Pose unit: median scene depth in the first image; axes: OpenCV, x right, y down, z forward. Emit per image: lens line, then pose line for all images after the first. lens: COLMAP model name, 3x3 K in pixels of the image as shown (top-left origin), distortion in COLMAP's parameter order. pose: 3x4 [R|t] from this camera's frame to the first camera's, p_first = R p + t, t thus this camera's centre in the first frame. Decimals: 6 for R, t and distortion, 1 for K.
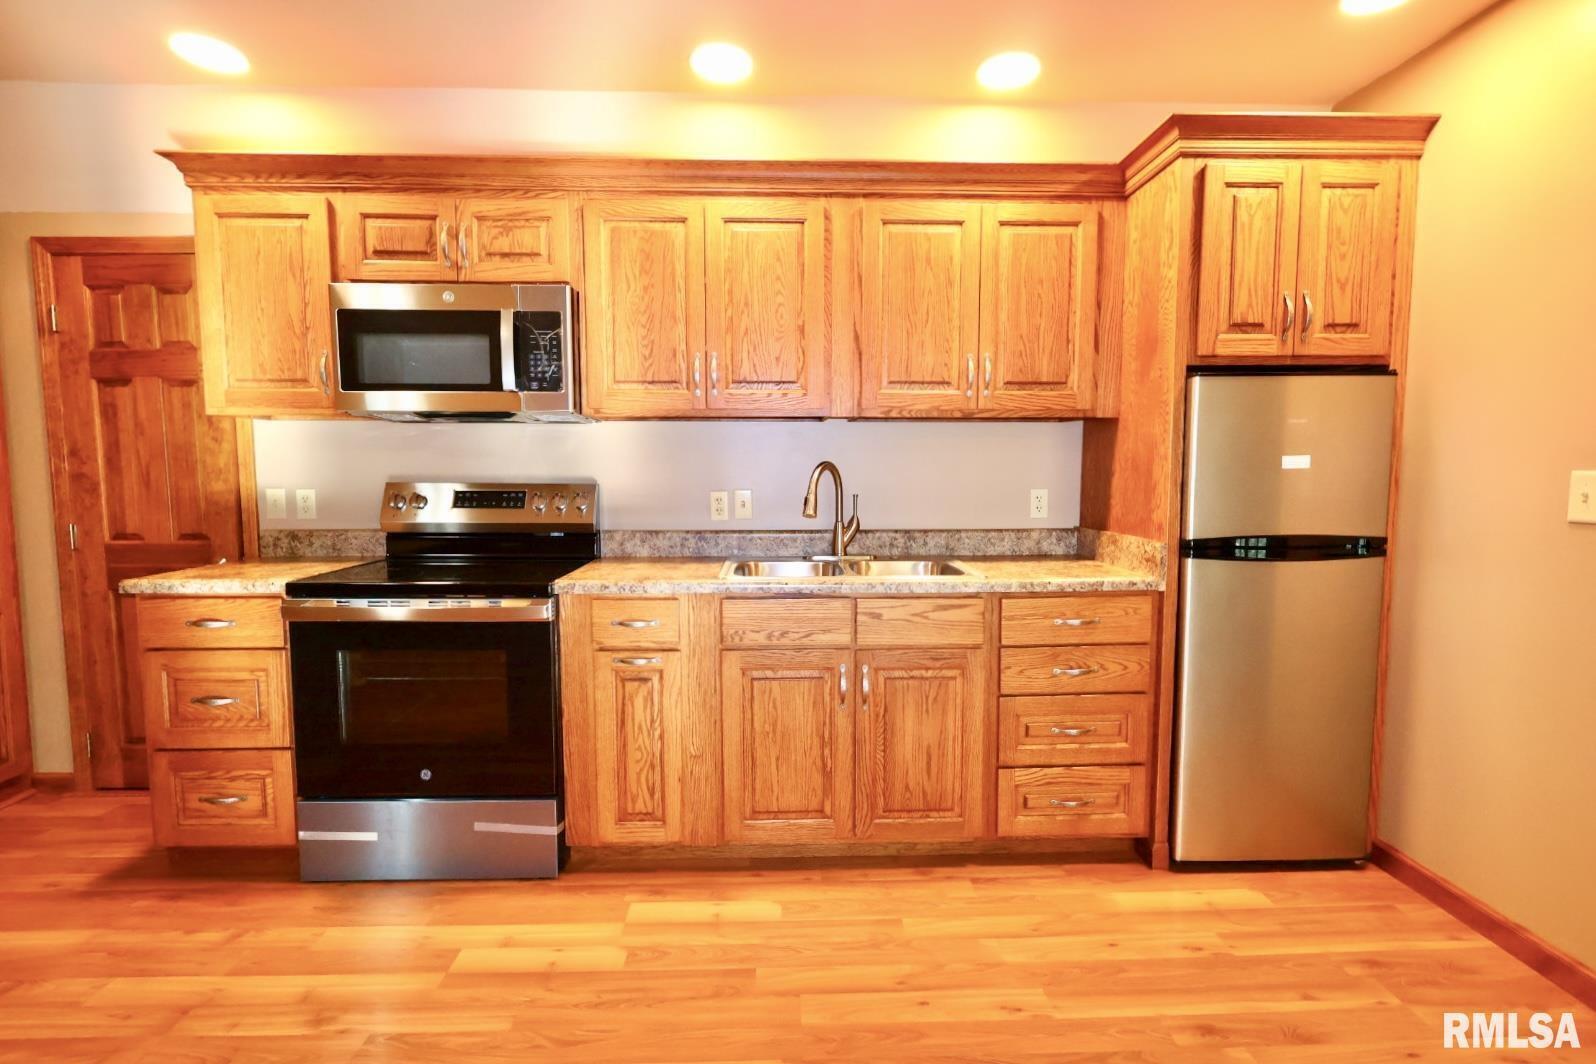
lens RADIAL K [[749.1, 0, 797.9], [0, 749.1, 528.7], [0, 0, 1]] dist [-0.000749, 0.000009]
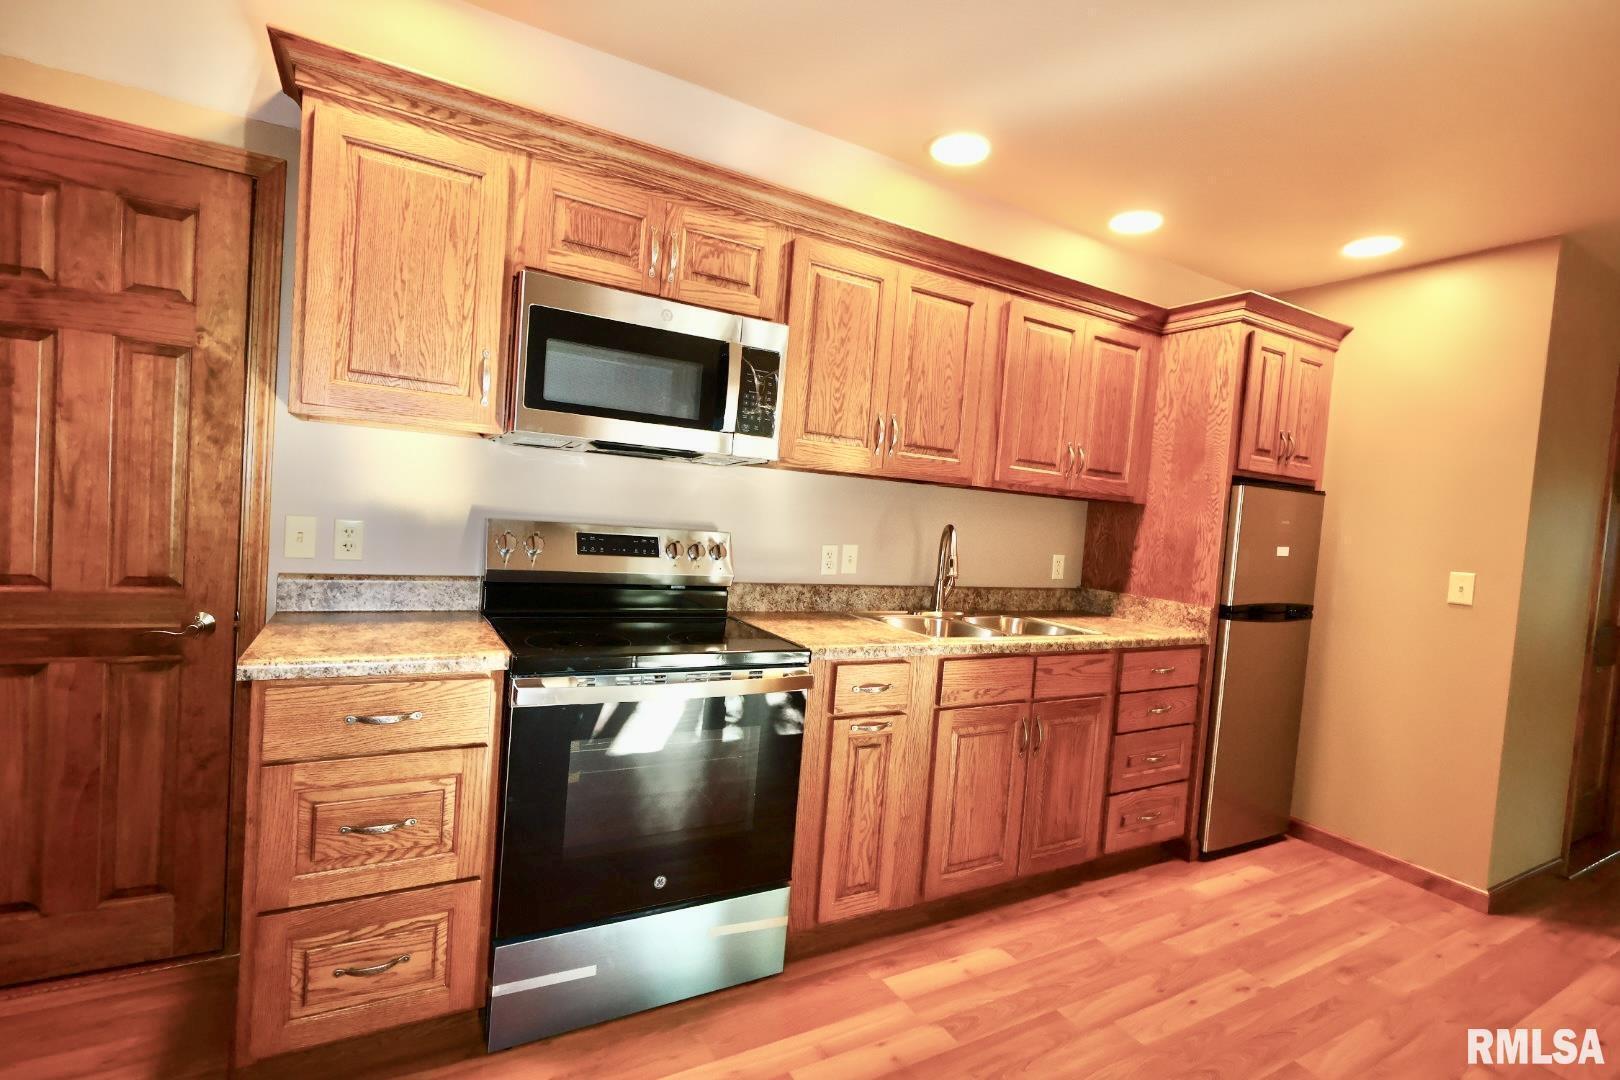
lens RADIAL K [[749.2, 0, 809.8], [0, 749.2, 536.4], [0, 0, 1]] dist [-0.001103, 0.000682]
pose [[0.880465, 0.048887, 0.471584, -0.737193], [-0.038522, 0.998757, -0.031615, -0.036266], [-0.472544, 0.009669, 0.881254, 0.172693]]
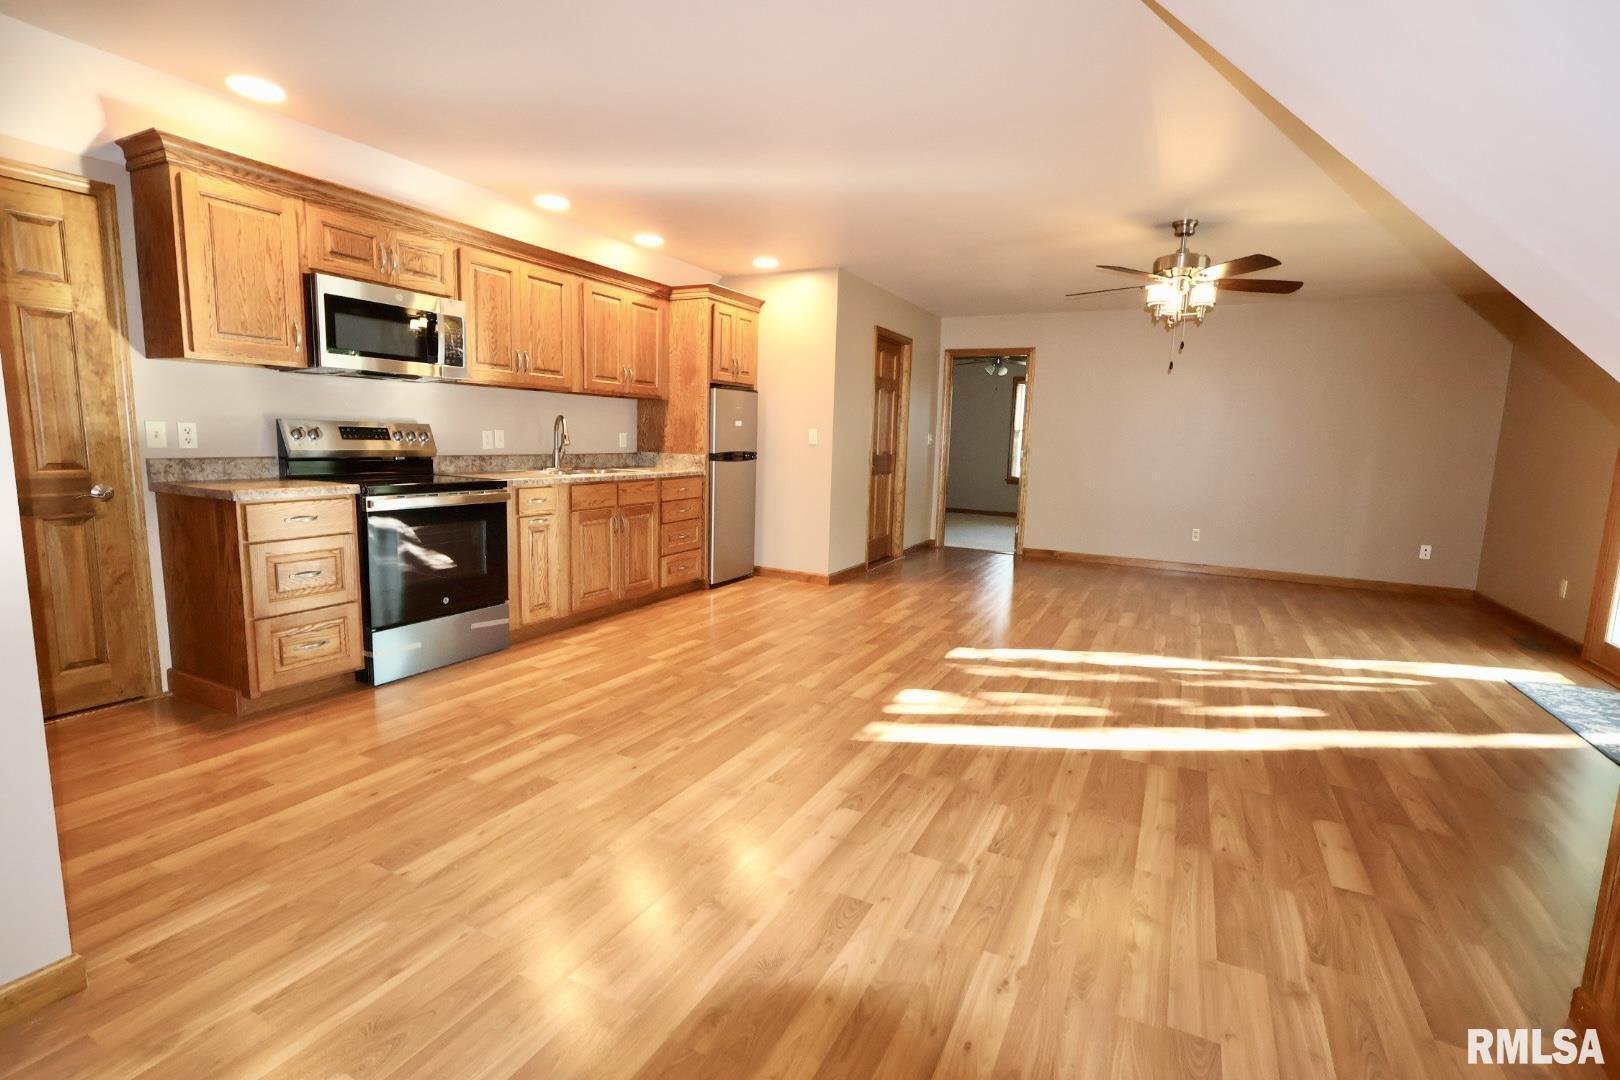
lens RADIAL K [[749.2, 0, 809.8], [0, 749.2, 536.4], [0, 0, 1]] dist [-0.001103, 0.000682]
pose [[0.480690, -0.104311, 0.870665, -1.477984], [0.039644, 0.994470, 0.097256, 0.057781], [-0.875994, -0.012234, 0.482166, -0.476202]]
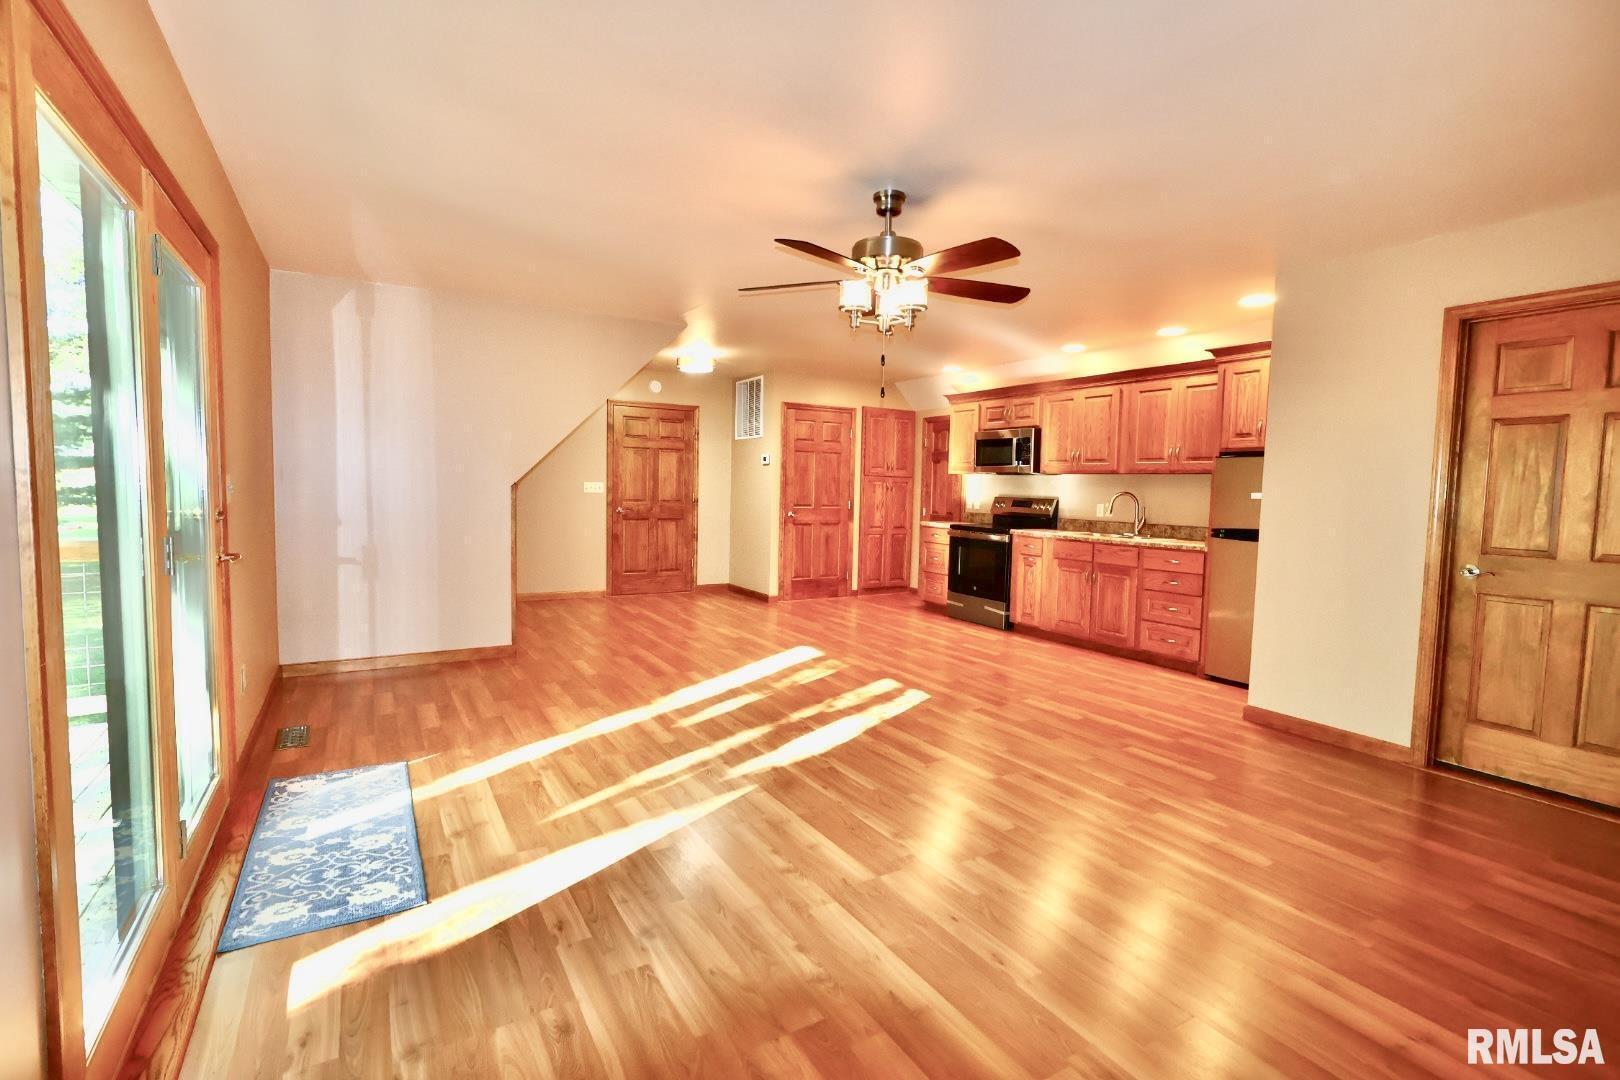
lens RADIAL K [[749.2, 0, 809.8], [0, 749.2, 536.4], [0, 0, 1]] dist [-0.001103, 0.000682]
pose [[0.490473, 0.070280, -0.868618, 1.826270], [-0.092878, 0.995281, 0.028084, 0.084131], [0.866493, 0.066901, 0.494686, -1.139423]]
